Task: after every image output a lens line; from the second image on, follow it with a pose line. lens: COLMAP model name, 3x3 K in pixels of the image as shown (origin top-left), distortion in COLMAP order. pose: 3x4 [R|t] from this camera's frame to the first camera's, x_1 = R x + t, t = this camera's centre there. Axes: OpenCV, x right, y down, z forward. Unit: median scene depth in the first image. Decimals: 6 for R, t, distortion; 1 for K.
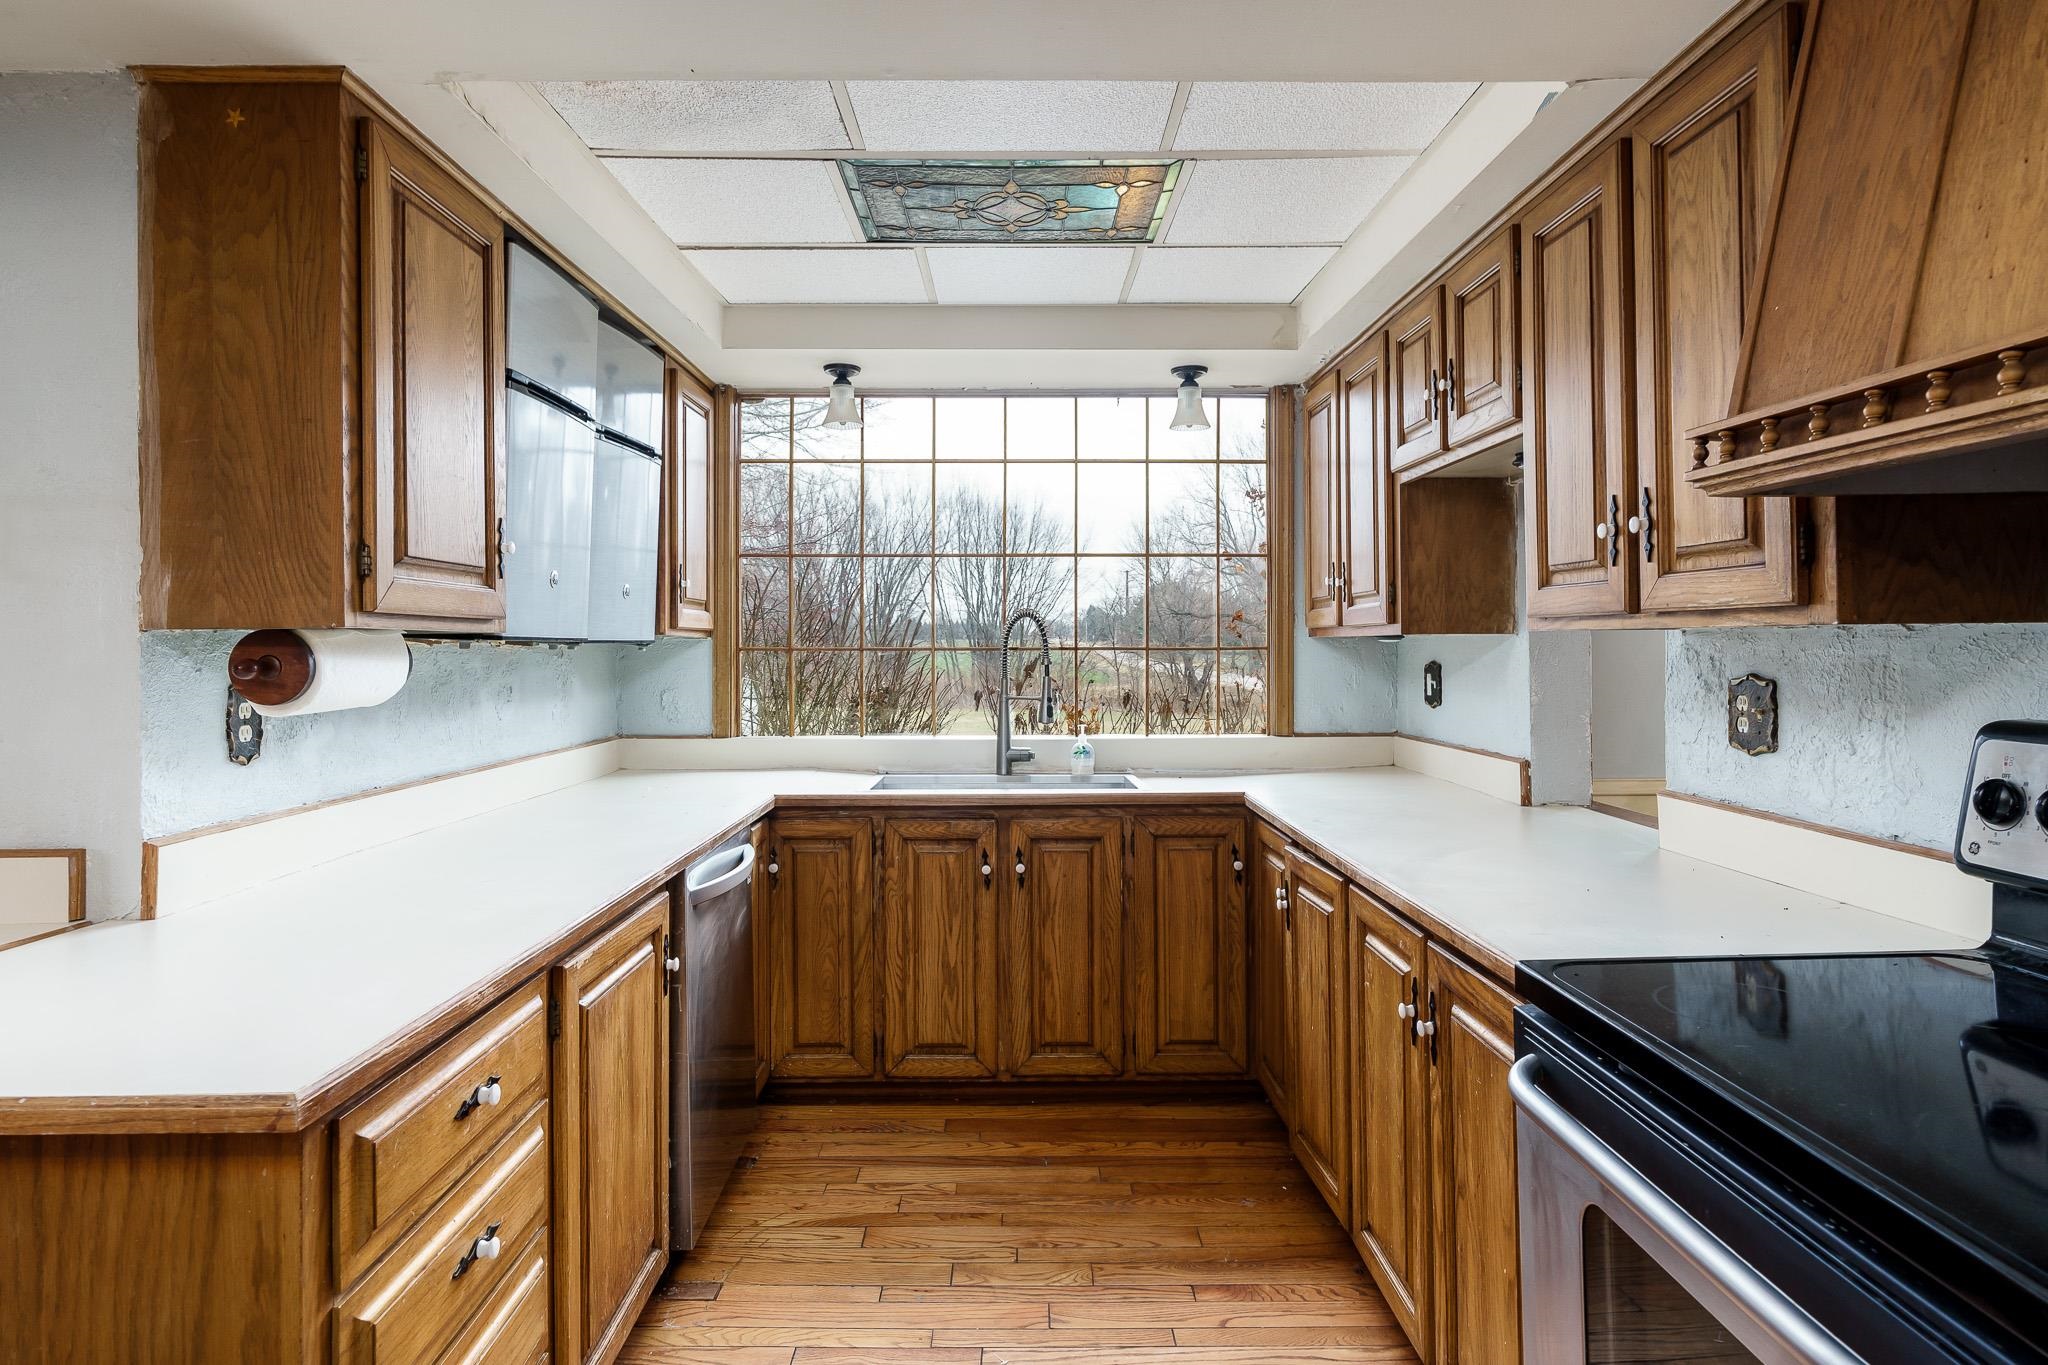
lens RADIAL K [[1103.6, 0, 1021.6], [0, 1103.6, 635.6], [0, 0, 1]] dist [-0.005193, 0.000625]
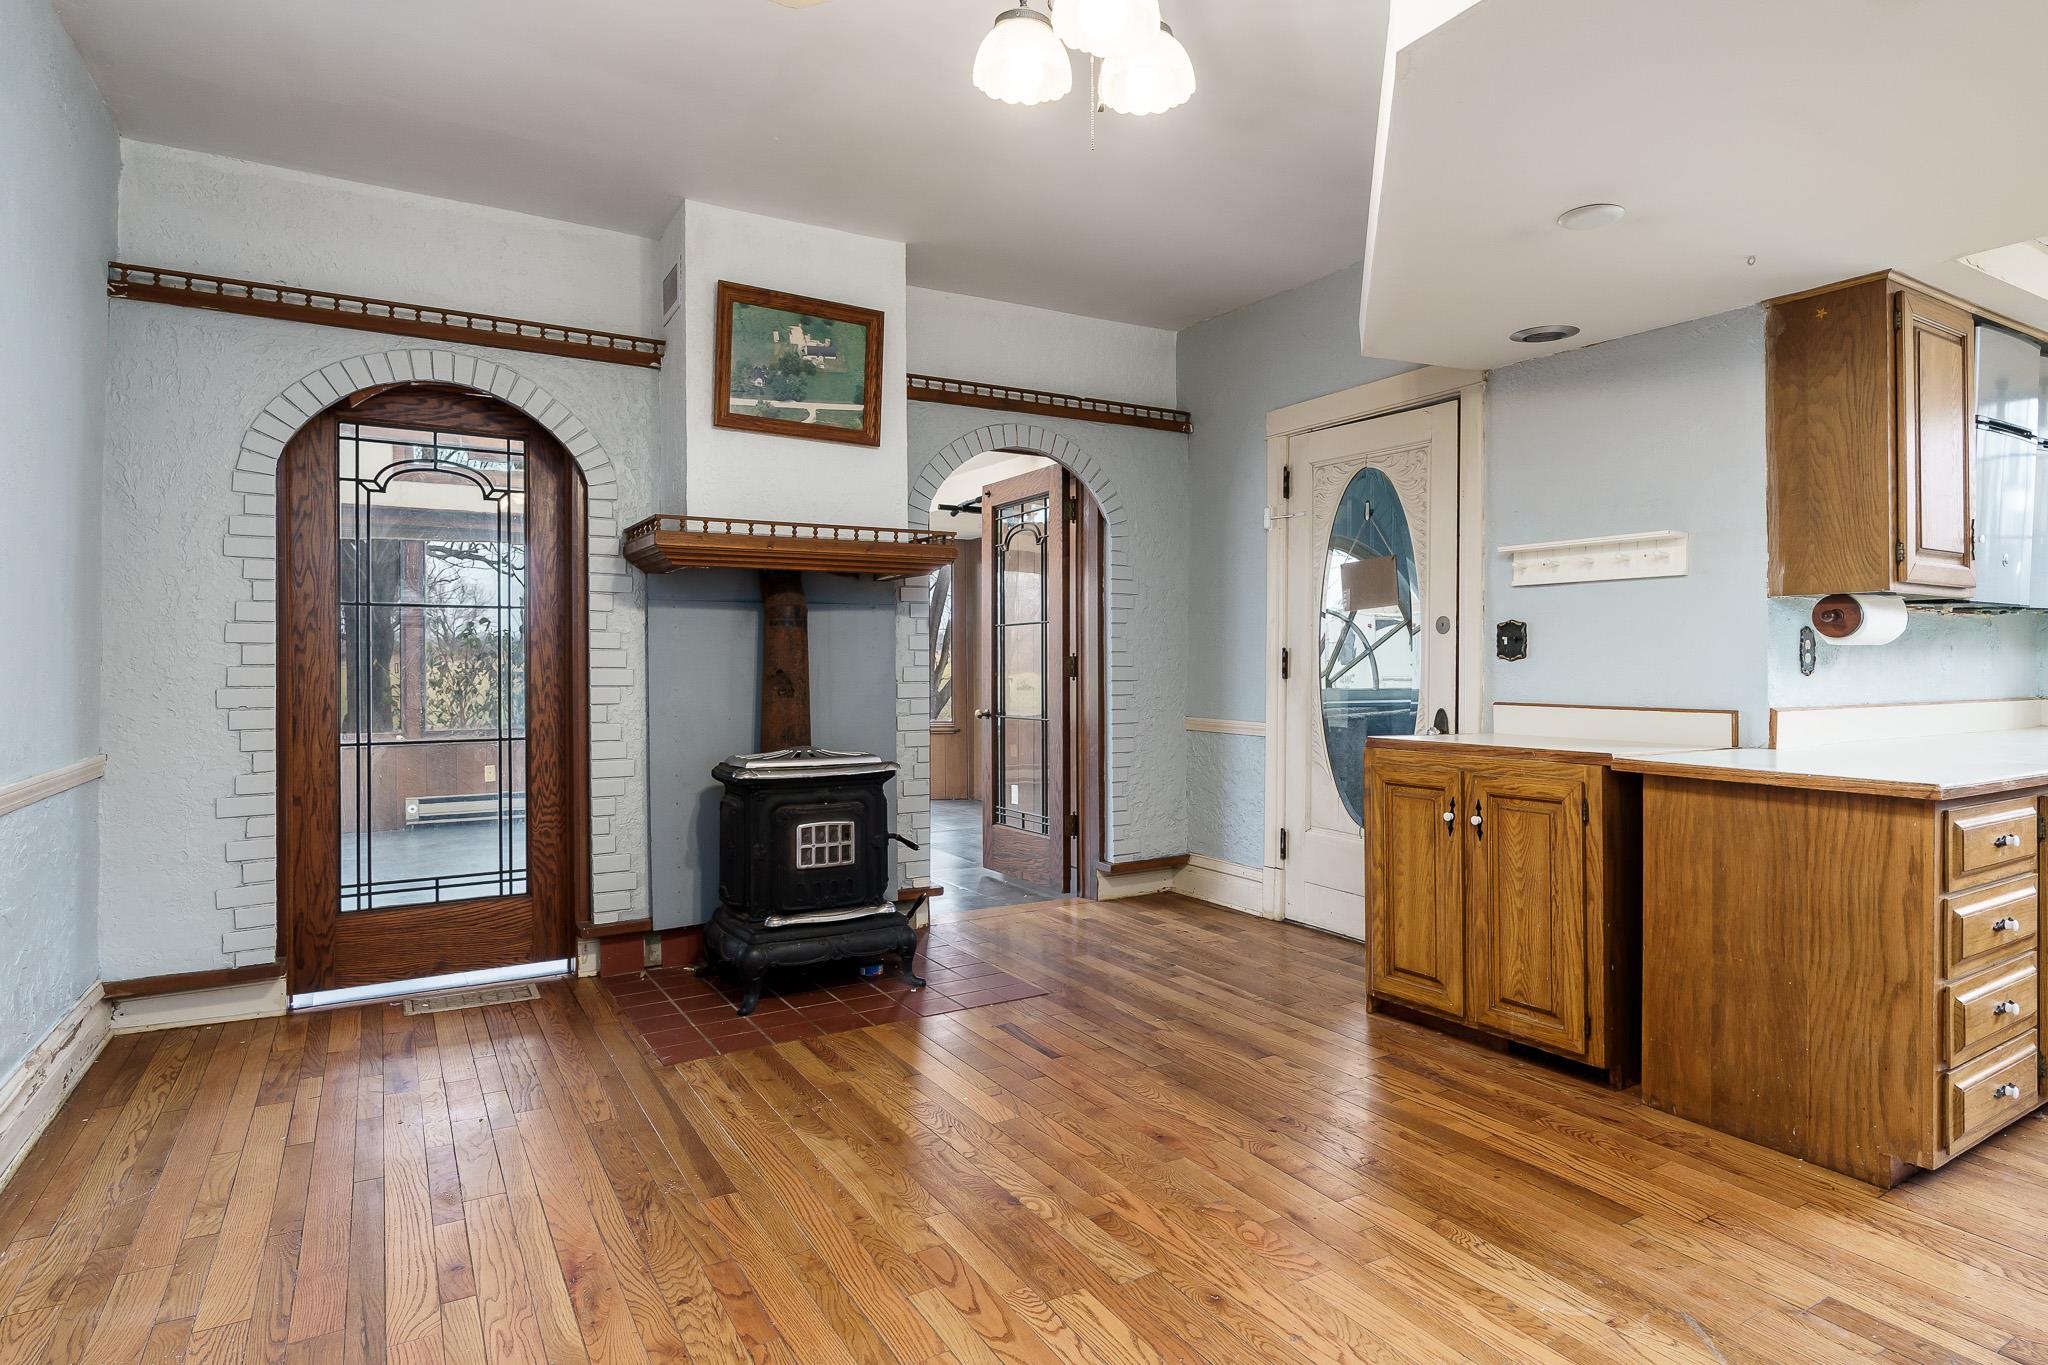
lens RADIAL K [[1119.7, 0, 1079.8], [0, 1119.7, 658.3], [0, 0, 1]] dist [-0.002676, -0.000503]
pose [[0.527263, 0.005606, -0.849684, 0.137964], [0.003772, 0.999953, 0.008939, 0.050983], [0.849694, -0.007918, 0.527217, -0.660453]]
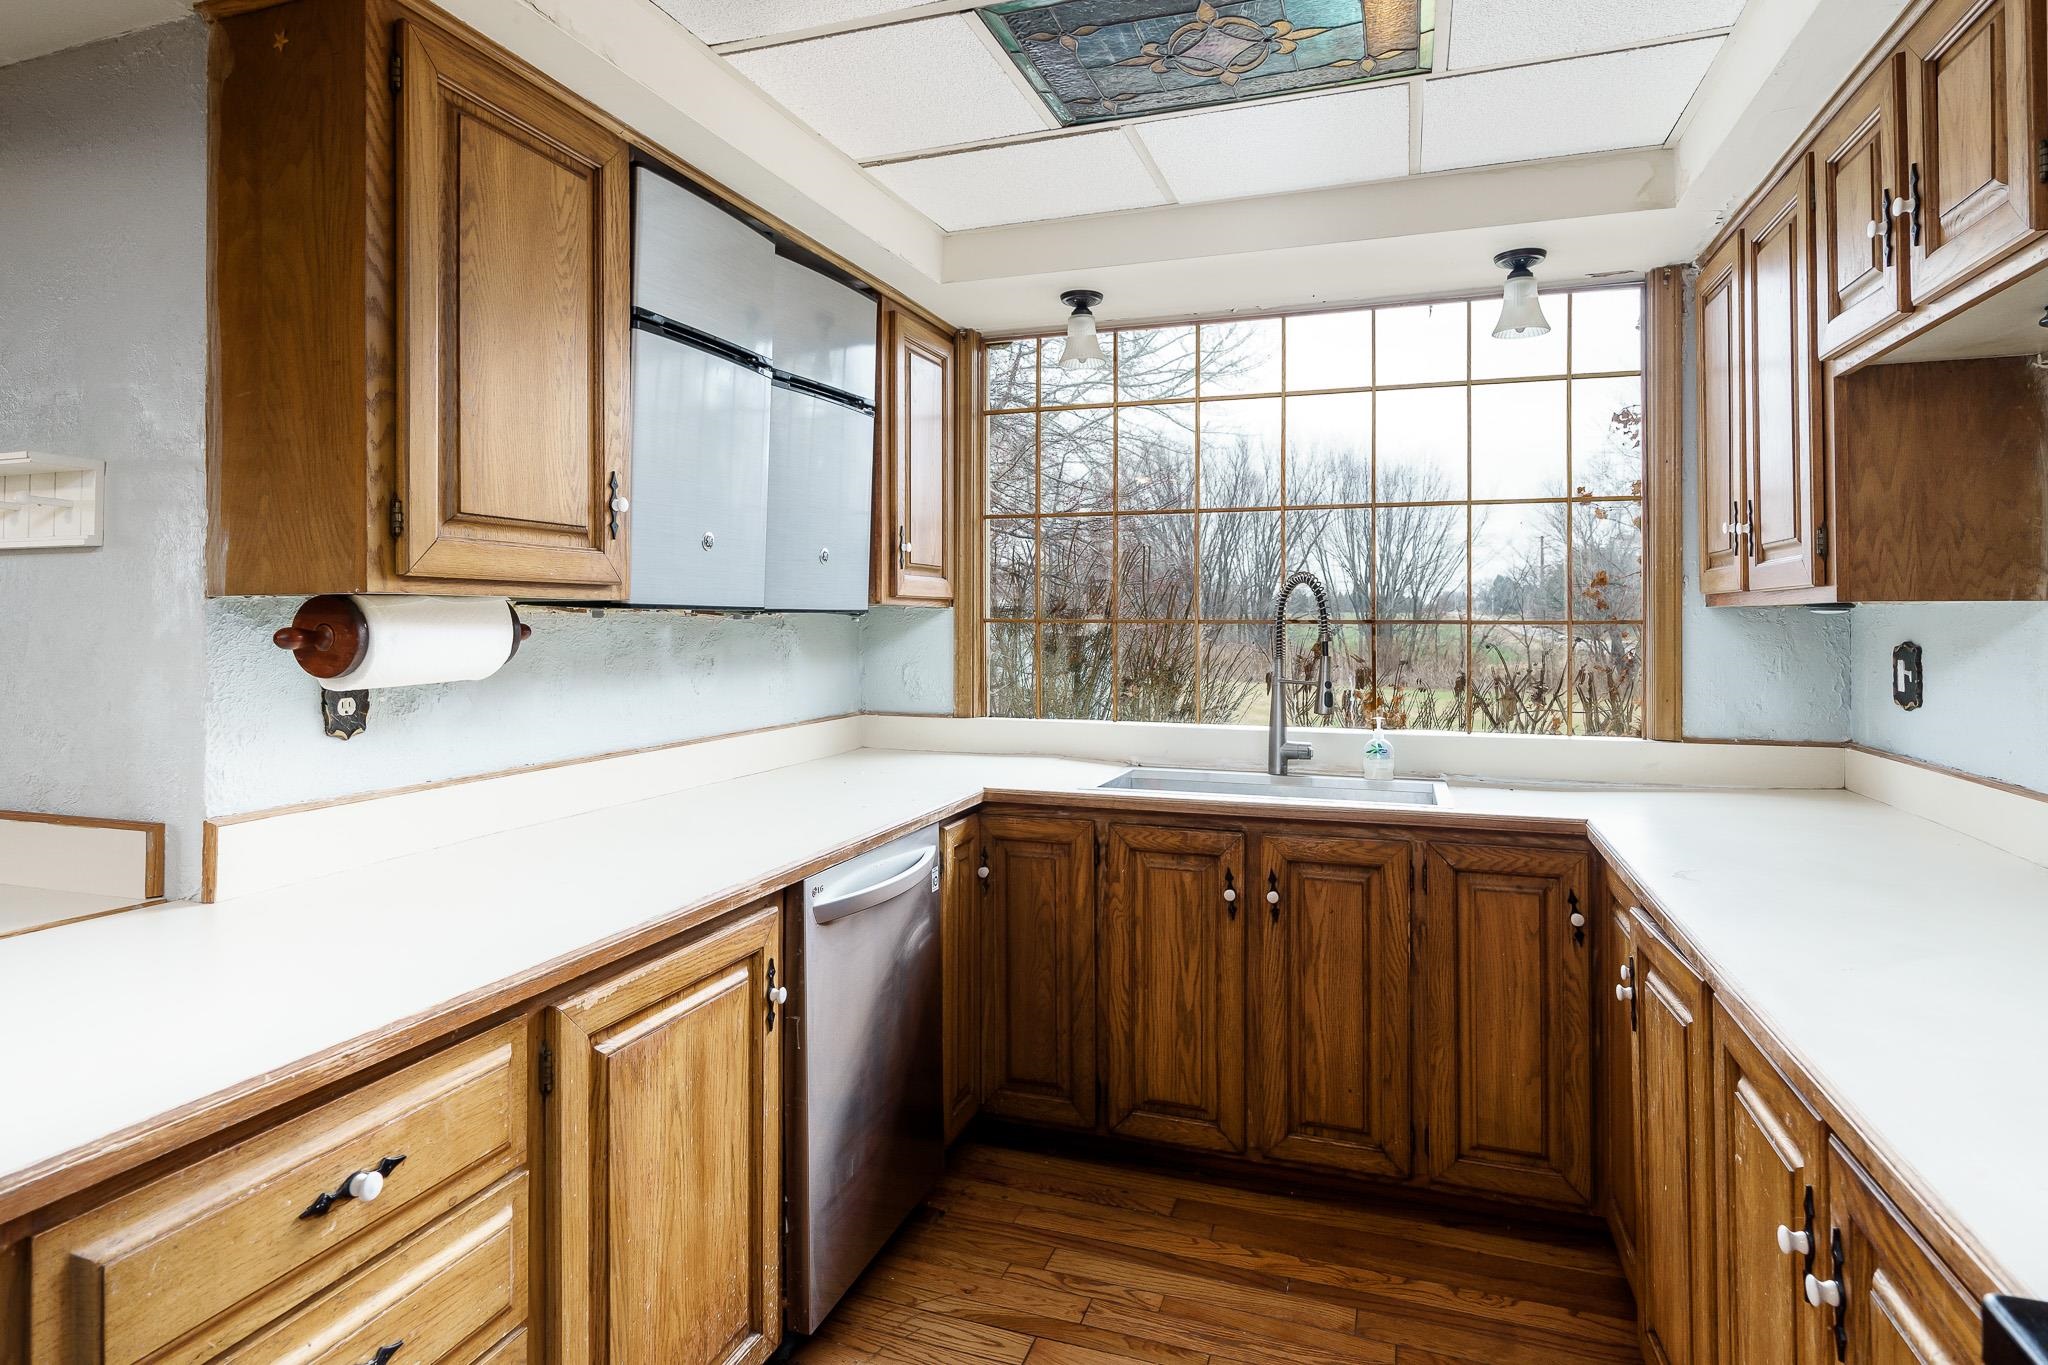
lens RADIAL K [[1110.9, 0, 1015.0], [0, 1110.9, 603.2], [0, 0, 1]] dist [-0.004469, 0.000526]
pose [[0.939610, -0.001067, -0.342246, 0.116721], [-0.000246, 0.999993, -0.003791, 0.002729], [0.342248, 0.003647, 0.939603, 0.218613]]
